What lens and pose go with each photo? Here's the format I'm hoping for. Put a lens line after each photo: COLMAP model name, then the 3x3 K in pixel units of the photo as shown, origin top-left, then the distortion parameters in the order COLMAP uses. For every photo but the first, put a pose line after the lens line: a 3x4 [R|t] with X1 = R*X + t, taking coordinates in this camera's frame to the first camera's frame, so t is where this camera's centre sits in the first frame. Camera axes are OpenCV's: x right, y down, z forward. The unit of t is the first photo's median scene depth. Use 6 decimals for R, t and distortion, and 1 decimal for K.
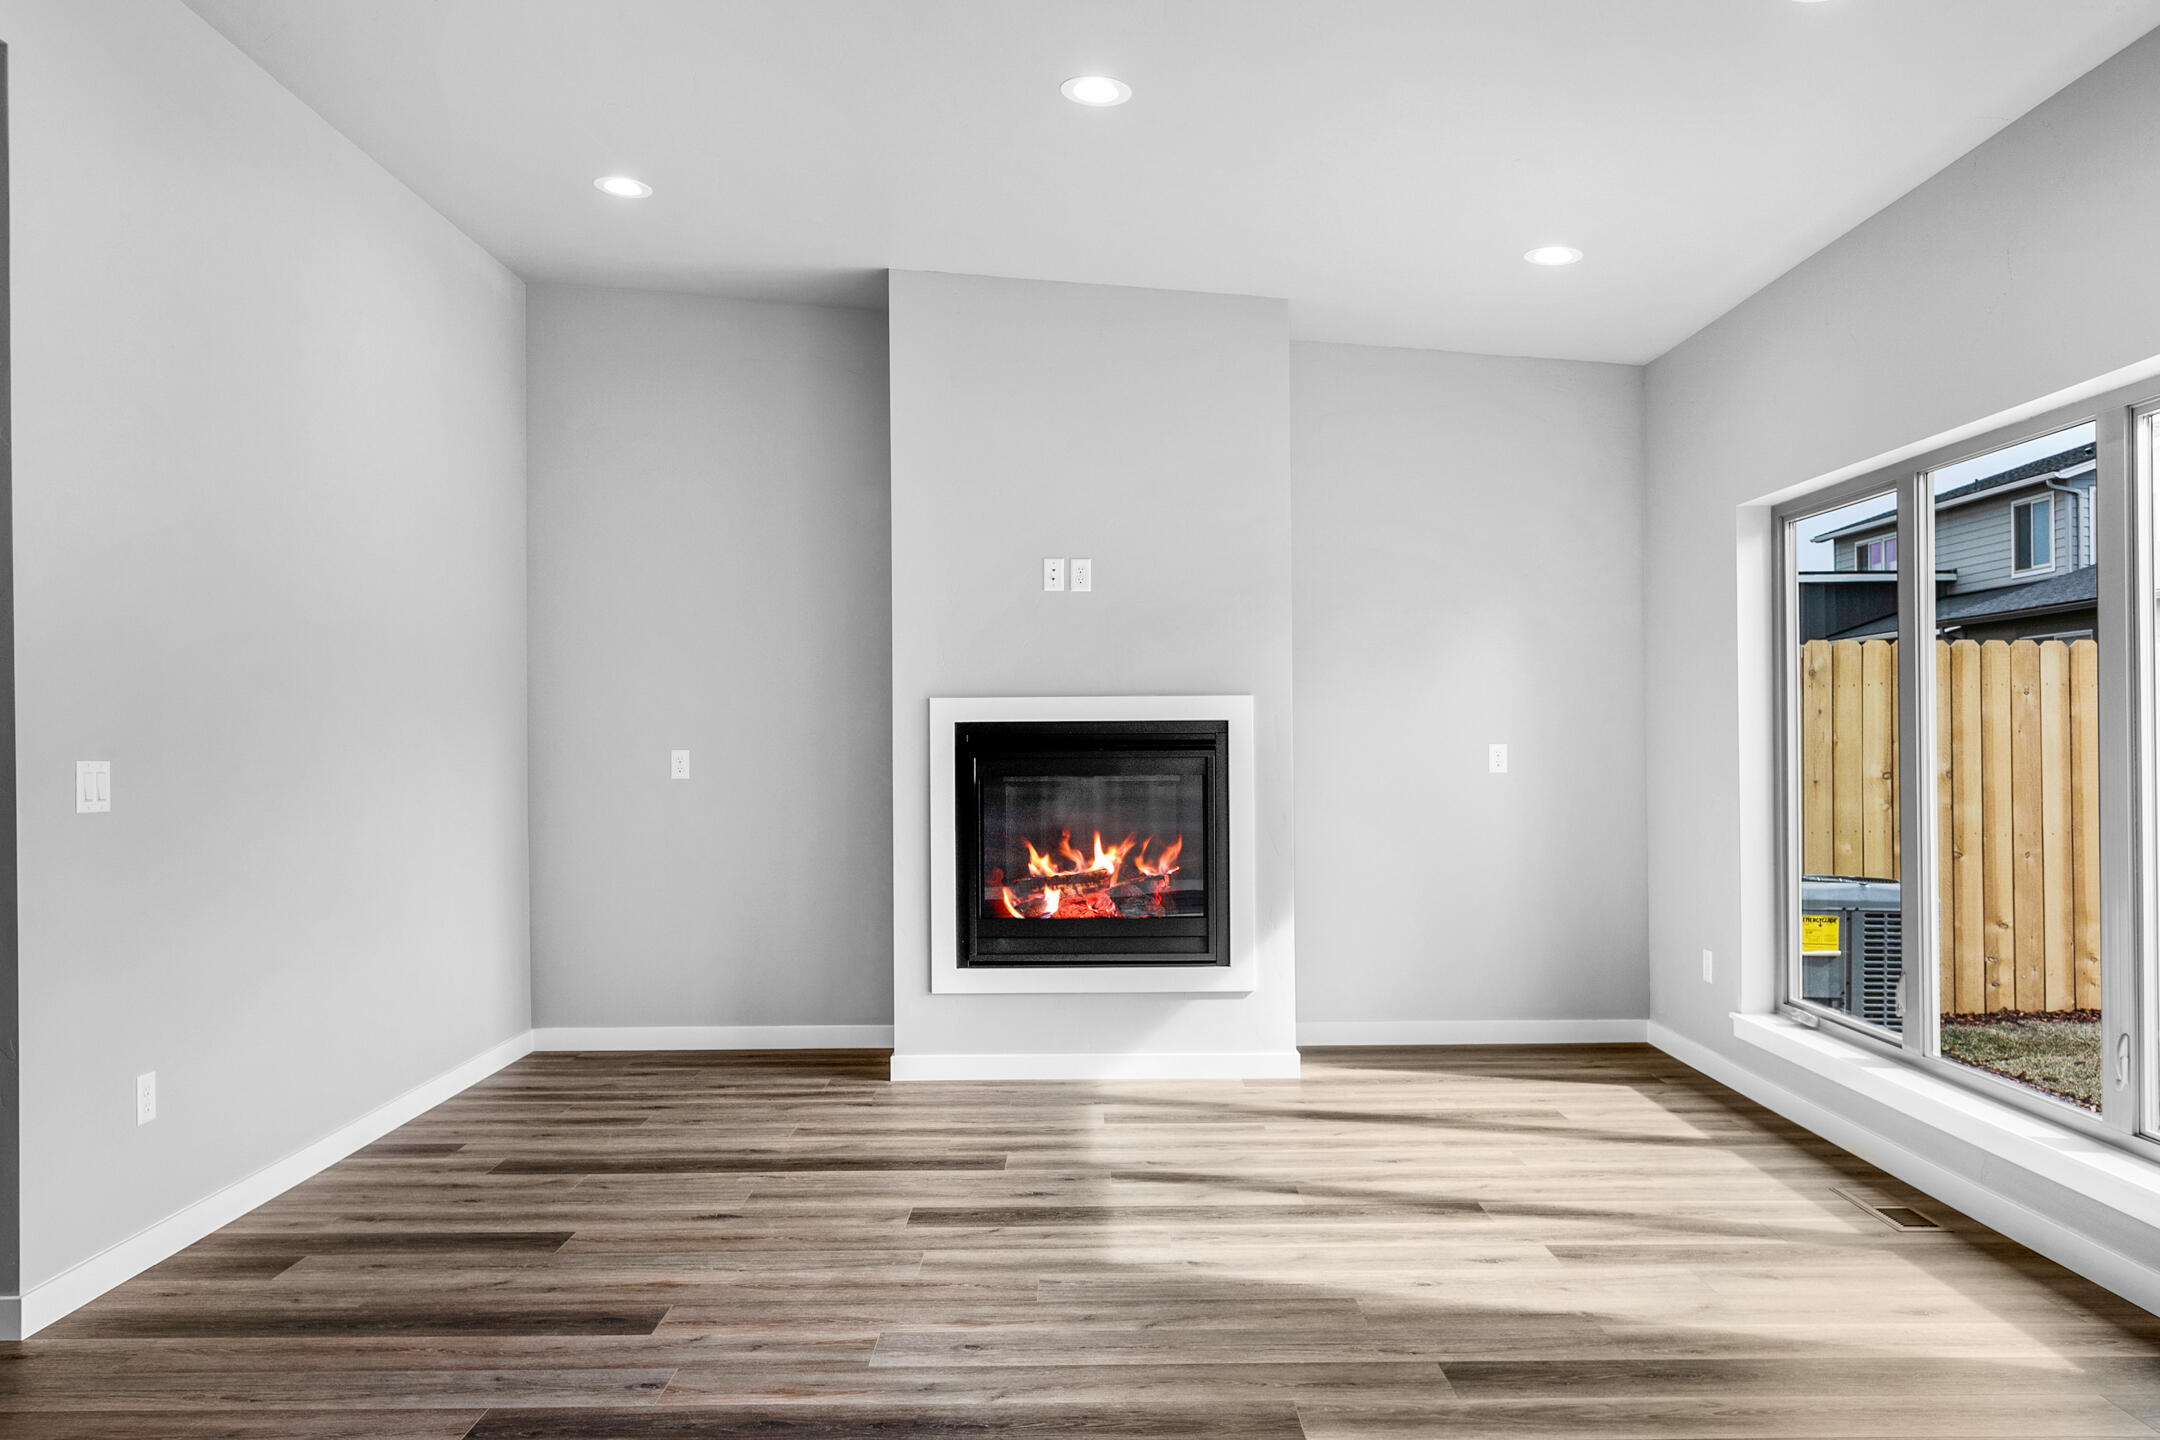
lens RADIAL K [[1611.6, 0, 1078.4], [0, 1611.6, 727.6], [0, 0, 1]] dist [0.000370, -0.013096]
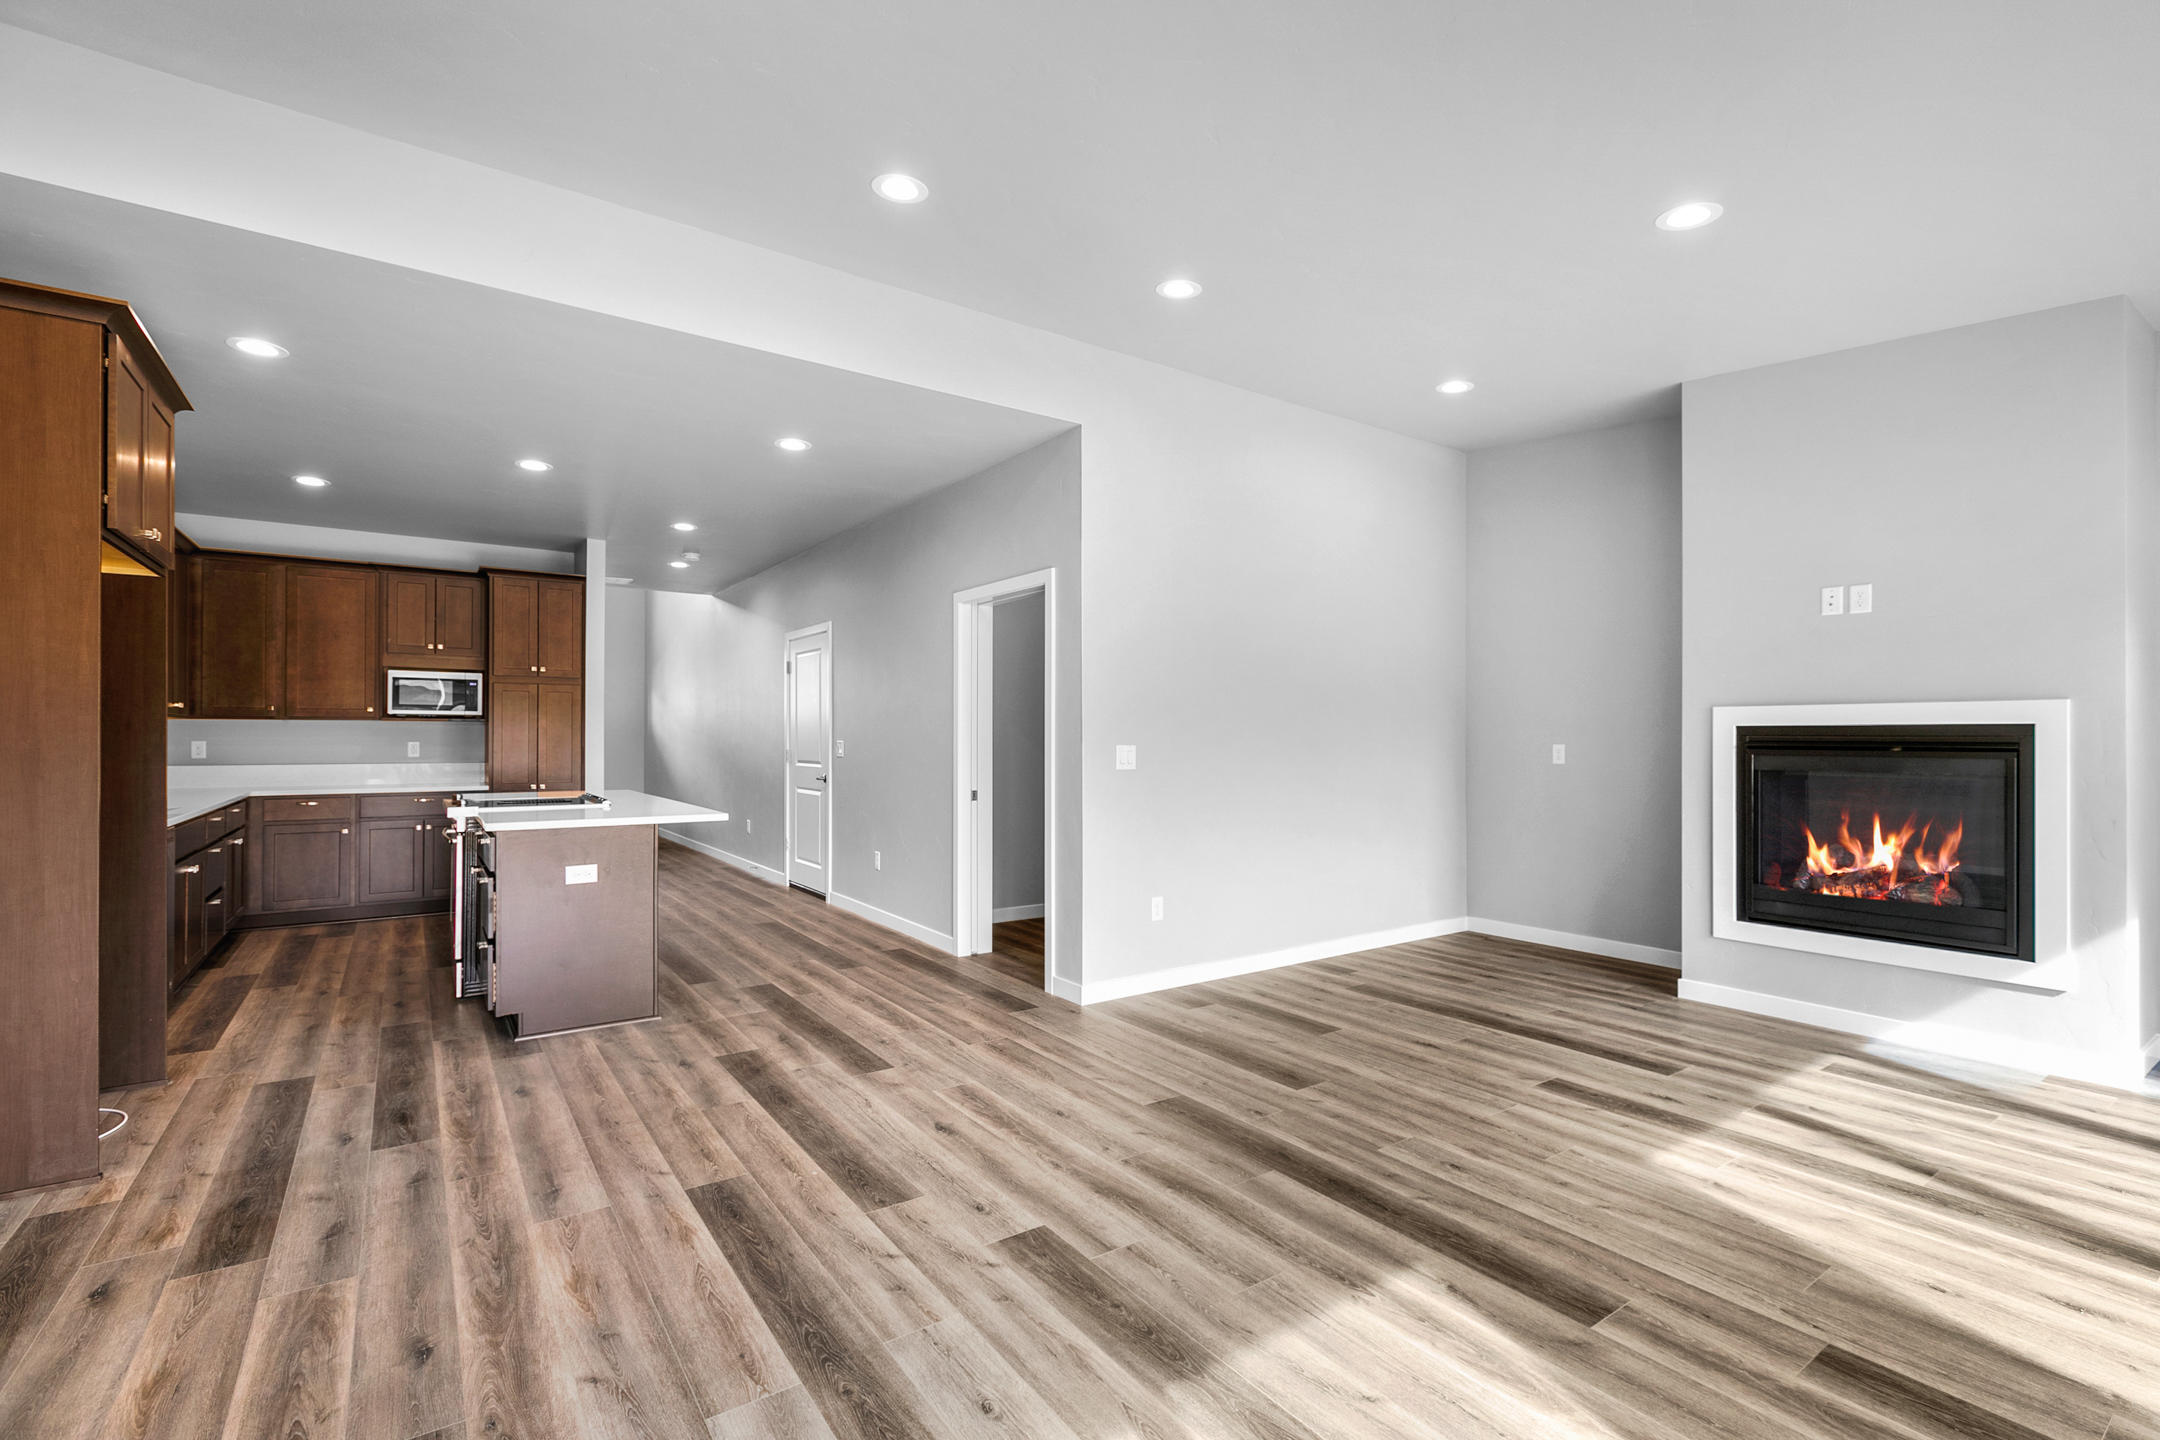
lens RADIAL K [[972.9, 0, 1063.3], [0, 972.9, 732.2], [0, 0, 1]] dist [0.003986, -0.000711]
pose [[0.561039, 0.004919, -0.827774, 0.356259], [-0.000855, 0.999985, 0.005363, -0.002990], [0.827789, -0.002302, 0.561035, 0.182828]]
